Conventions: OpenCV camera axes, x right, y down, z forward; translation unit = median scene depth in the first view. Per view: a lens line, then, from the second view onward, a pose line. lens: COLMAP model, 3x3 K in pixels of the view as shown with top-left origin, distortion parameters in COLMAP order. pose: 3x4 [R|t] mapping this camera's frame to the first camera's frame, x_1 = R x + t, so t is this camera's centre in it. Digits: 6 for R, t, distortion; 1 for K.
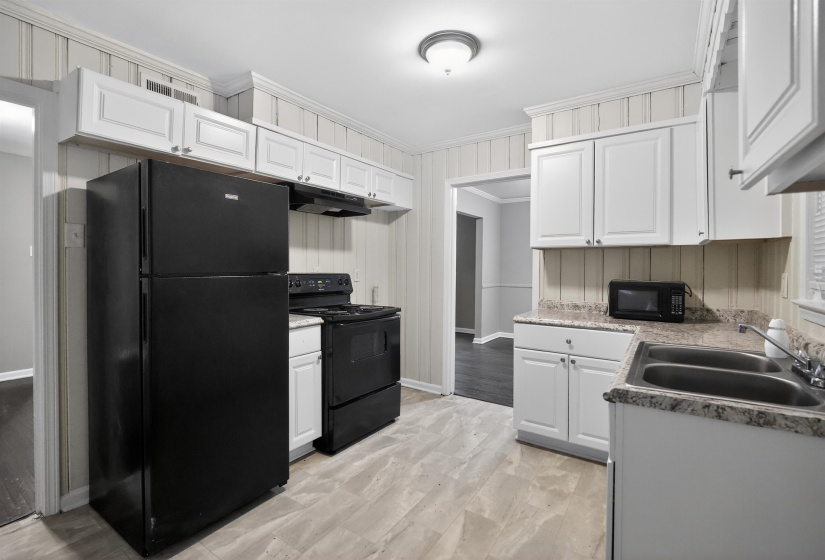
lens RADIAL K [[376.6, 0, 407.8], [0, 376.6, 273.4], [0, 0, 1]] dist [-0.012880, -0.000112]
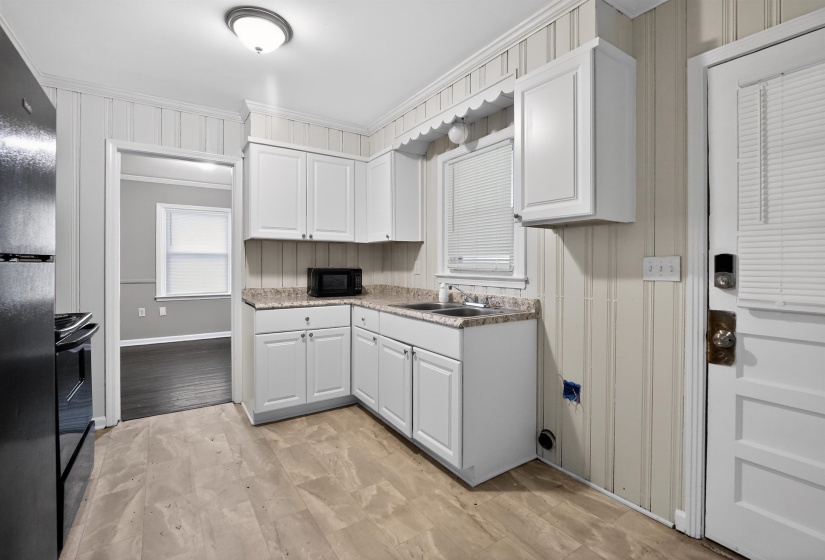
lens RADIAL K [[376.6, 0, 414.2], [0, 376.6, 271.8], [0, 0, 1]] dist [-0.012880, -0.000112]
pose [[0.370275, -0.021331, 0.928677, -0.551027], [0.014367, 0.999748, 0.017235, 0.016214], [-0.928811, 0.006960, 0.370488, 0.242015]]
